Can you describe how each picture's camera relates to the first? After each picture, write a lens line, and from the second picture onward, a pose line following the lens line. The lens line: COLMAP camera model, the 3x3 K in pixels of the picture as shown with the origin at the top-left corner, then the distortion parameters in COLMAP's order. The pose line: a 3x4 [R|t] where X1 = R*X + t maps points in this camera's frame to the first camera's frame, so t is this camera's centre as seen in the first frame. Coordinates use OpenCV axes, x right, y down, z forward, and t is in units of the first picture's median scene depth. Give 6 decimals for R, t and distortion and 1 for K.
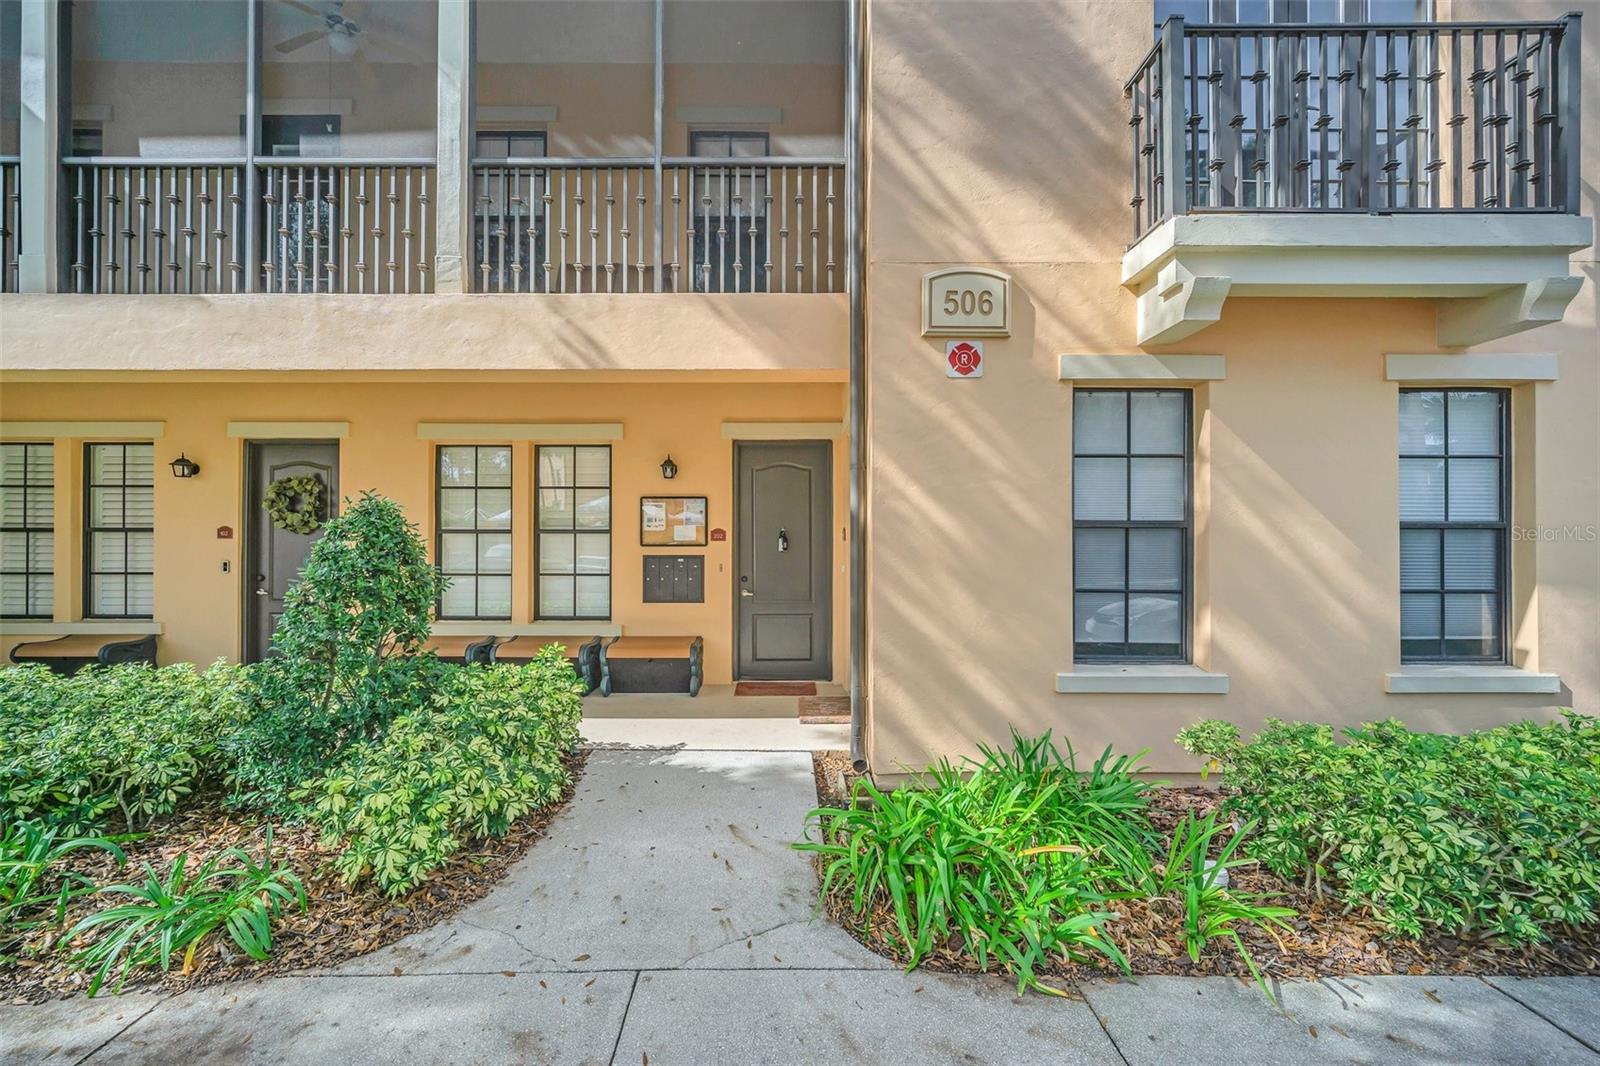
lens RADIAL K [[695.3, 0, 795.8], [0, 695.3, 546.2], [0, 0, 1]] dist [-0.000473, 0.000569]
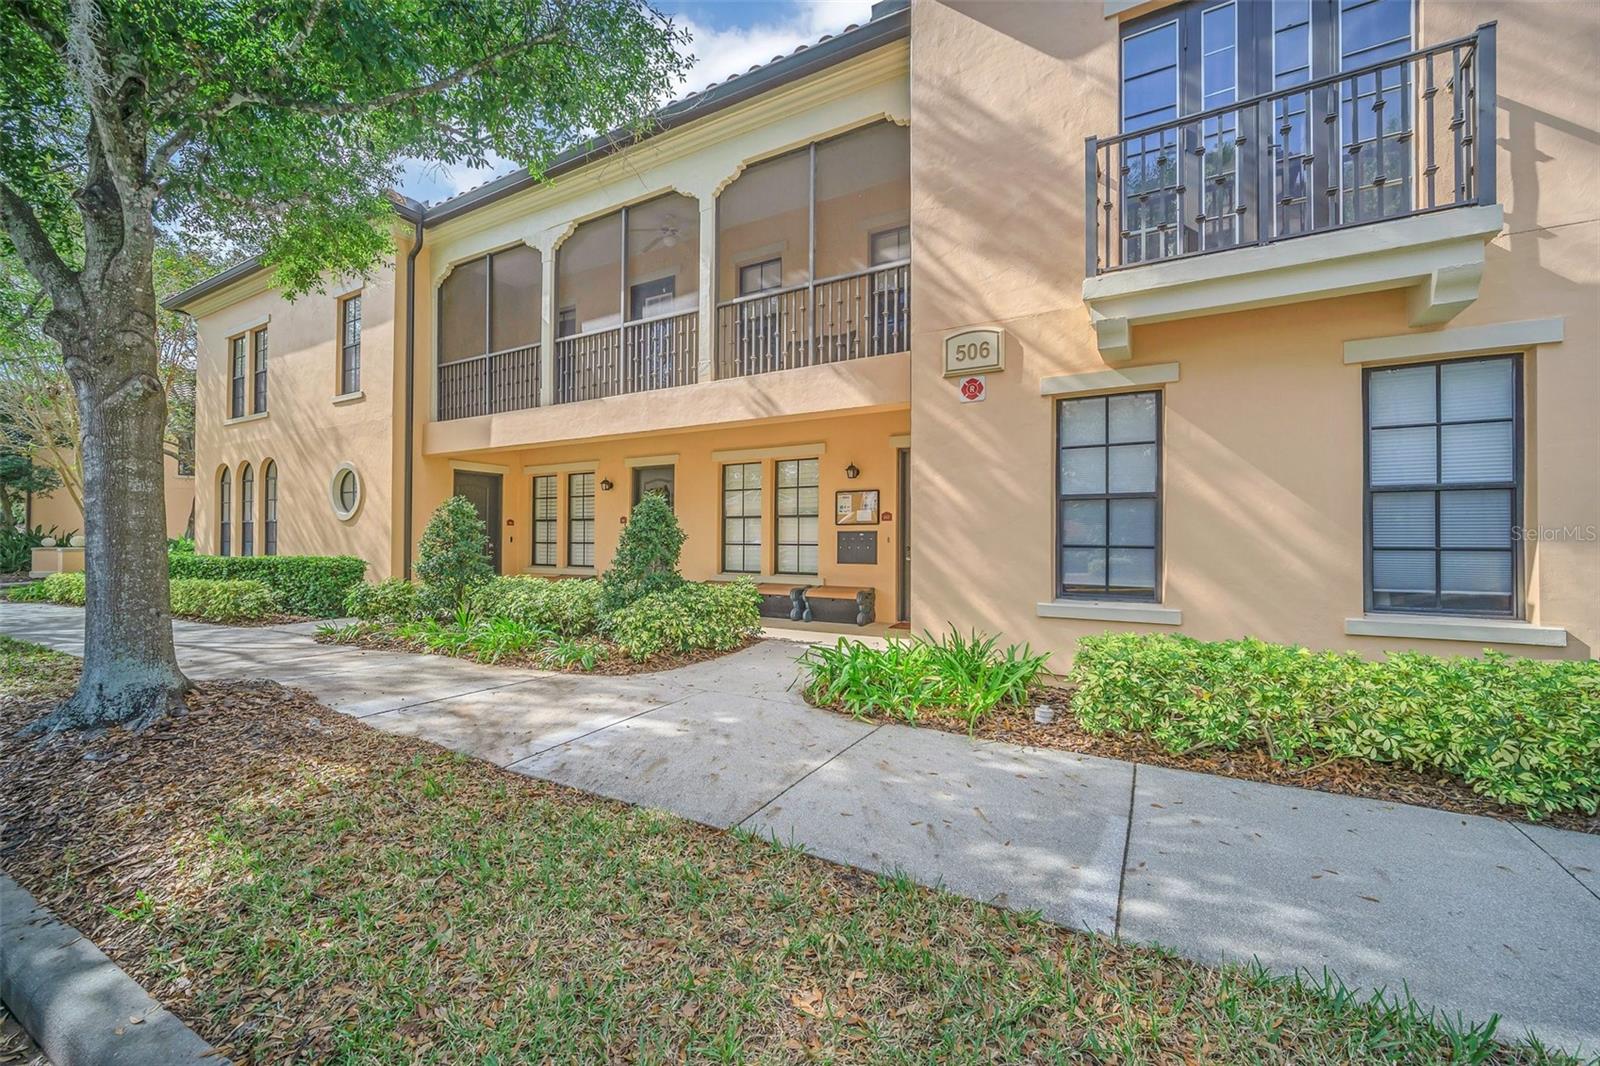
lens RADIAL K [[695.3, 0, 795.8], [0, 695.3, 546.2], [0, 0, 1]] dist [-0.000473, 0.000569]
pose [[0.867035, 0.000635, -0.498247, 0.625831], [-0.002102, 0.999995, -0.002384, 0.069010], [0.498243, 0.003114, 0.867032, -0.457852]]
